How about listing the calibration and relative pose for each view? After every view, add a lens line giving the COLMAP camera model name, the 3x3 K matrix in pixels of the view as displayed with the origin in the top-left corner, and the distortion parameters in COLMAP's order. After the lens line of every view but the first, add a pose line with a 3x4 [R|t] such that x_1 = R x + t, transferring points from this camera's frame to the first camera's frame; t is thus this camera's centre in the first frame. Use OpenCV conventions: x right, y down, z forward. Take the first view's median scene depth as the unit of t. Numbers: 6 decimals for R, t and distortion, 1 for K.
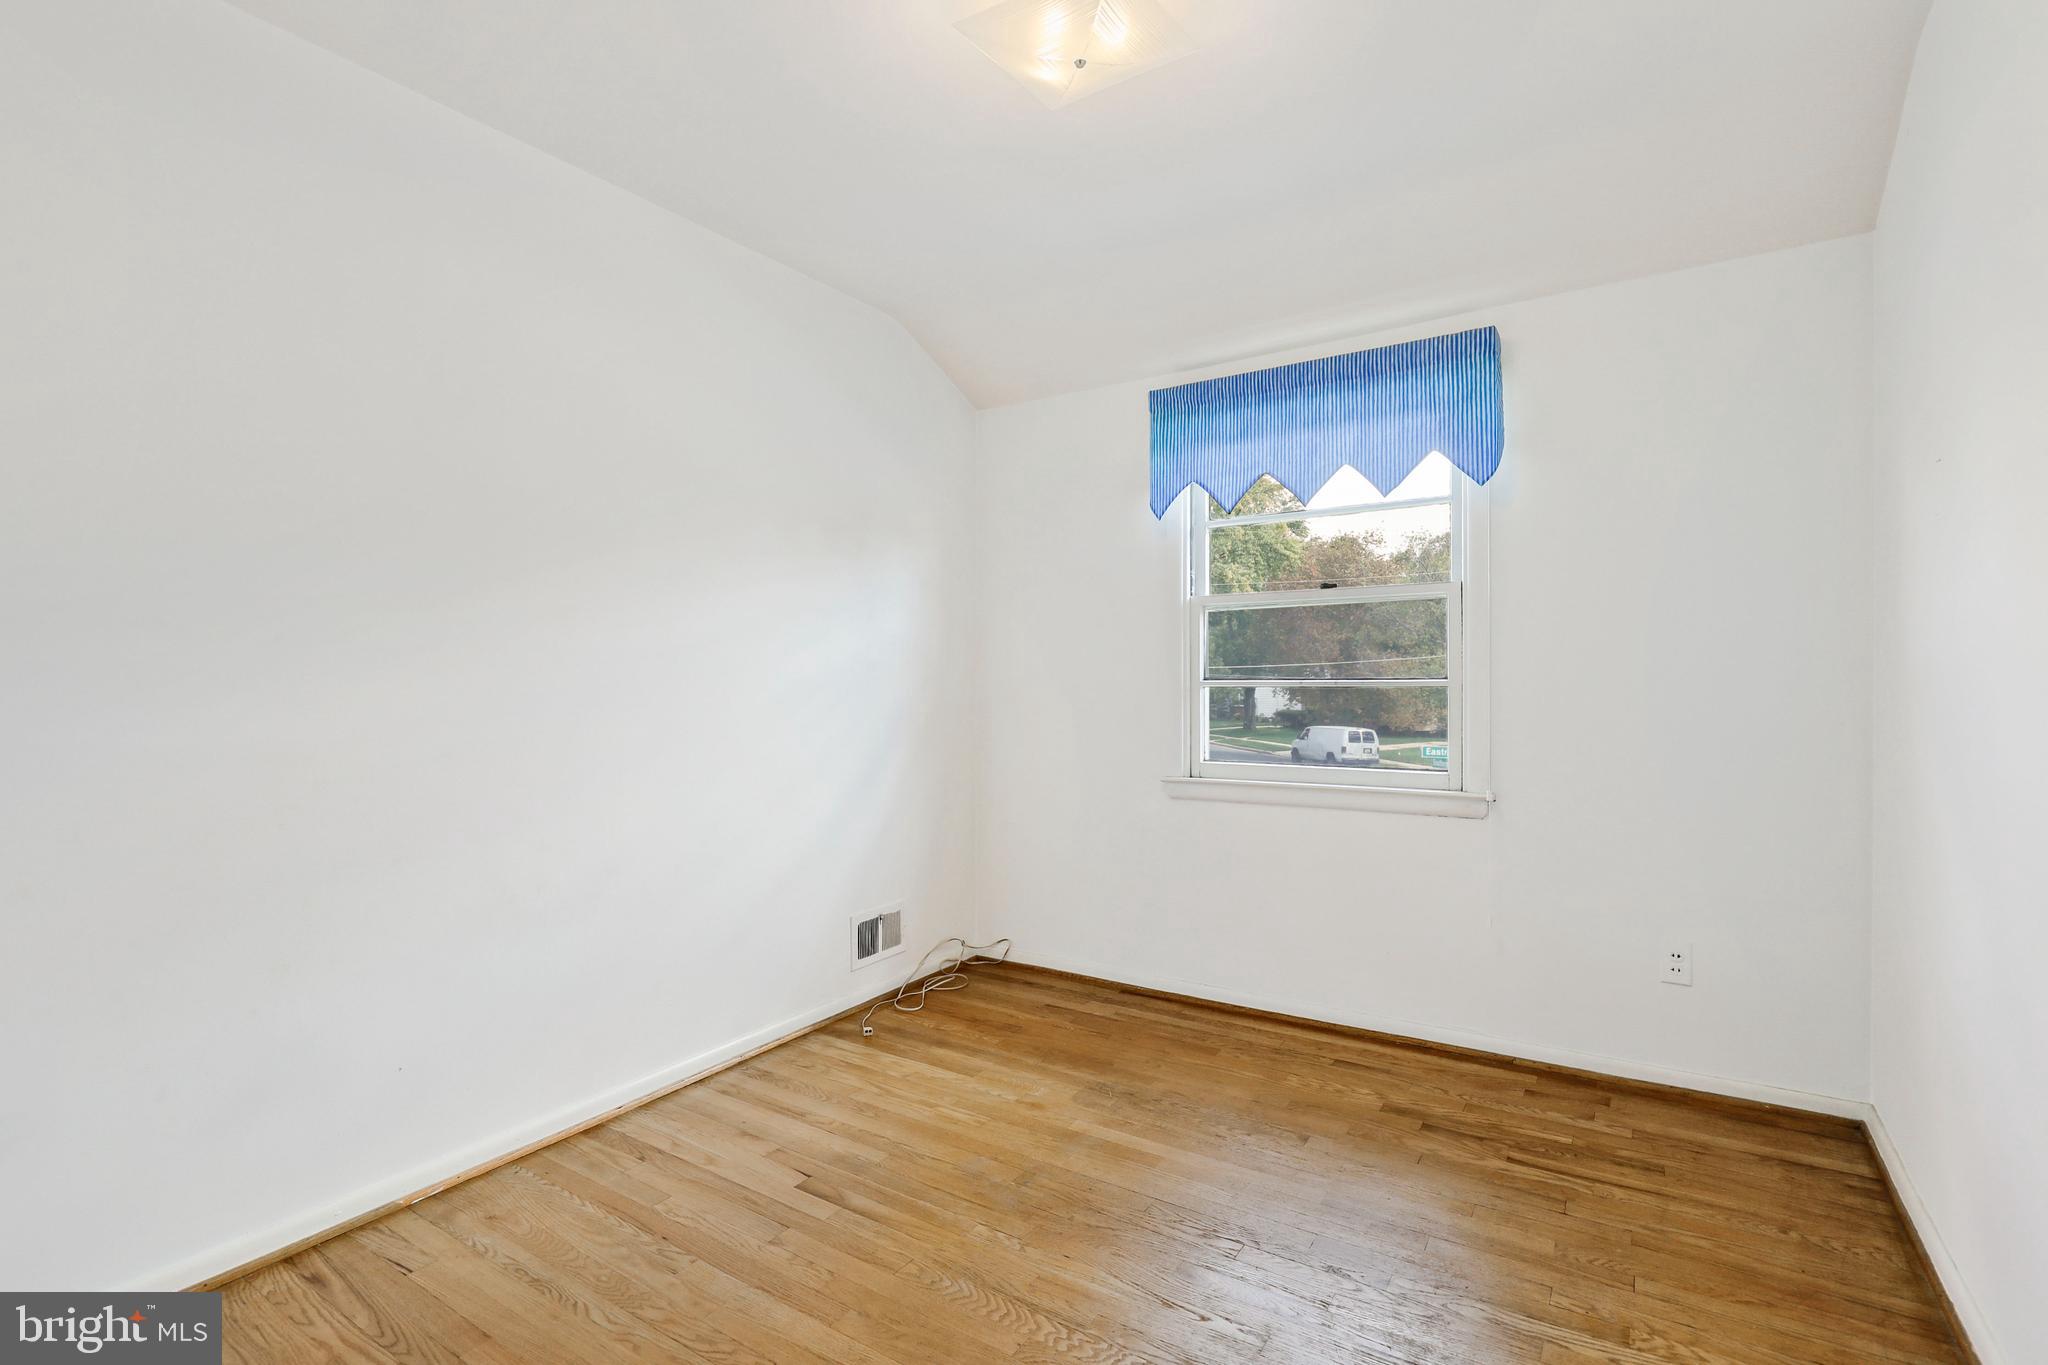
lens RADIAL K [[957.7, 0, 1042.3], [0, 957.7, 677.7], [0, 0, 1]] dist [-0.004714, 0.001485]
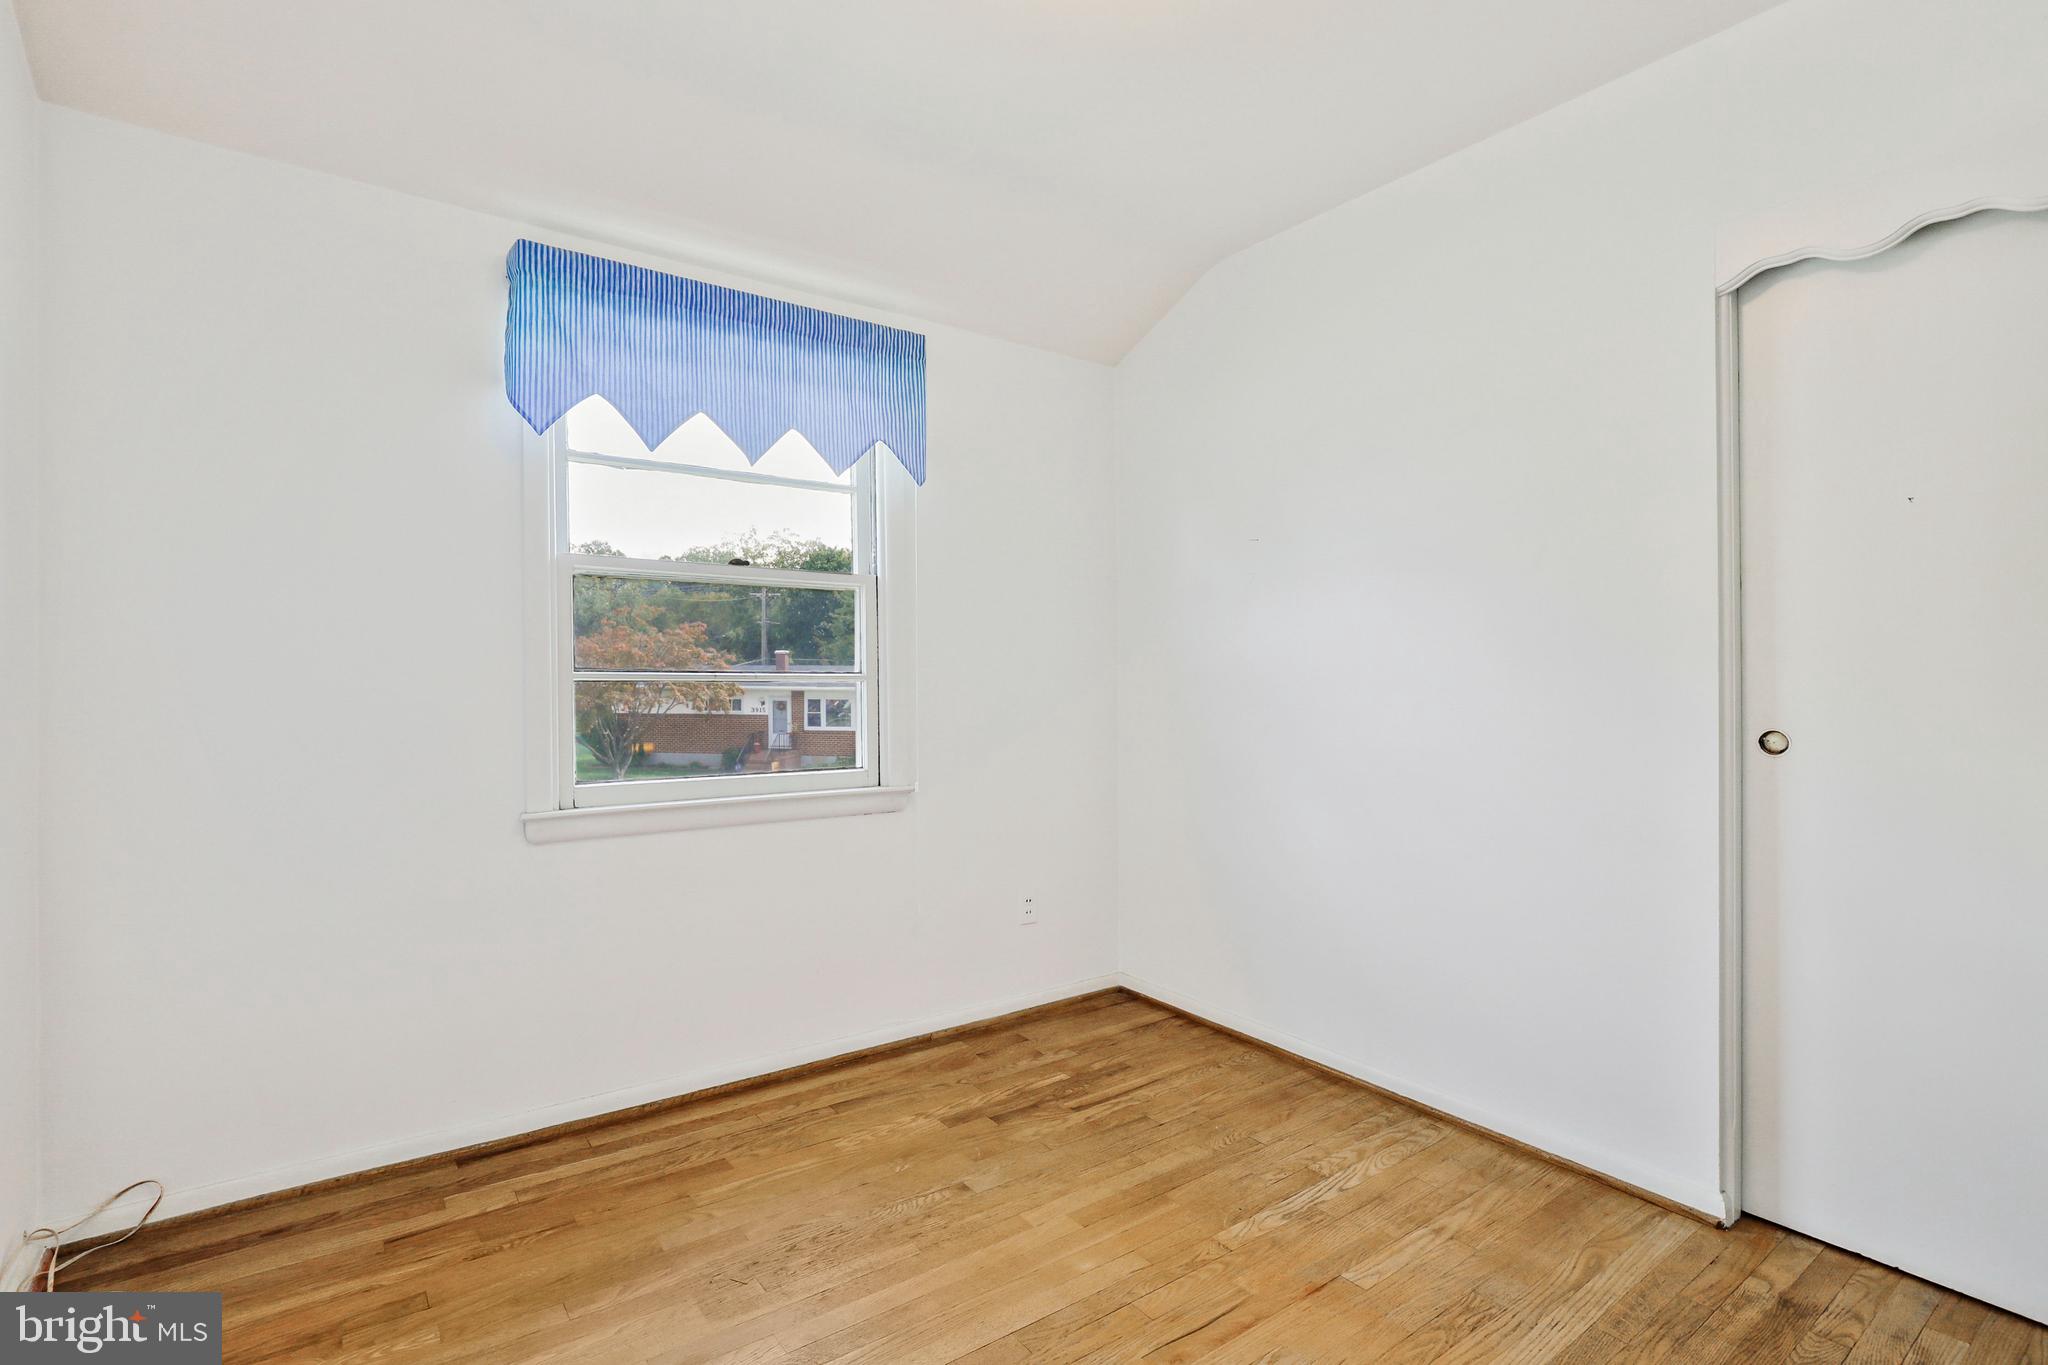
lens RADIAL K [[957.7, 0, 1015.3], [0, 957.7, 661.1], [0, 0, 1]] dist [-0.004714, 0.001485]
pose [[0.368388, 0.020878, 0.929438, -0.468398], [-0.009833, 0.999779, -0.018560, 0.005960], [-0.929620, -0.002302, 0.368512, 0.535590]]
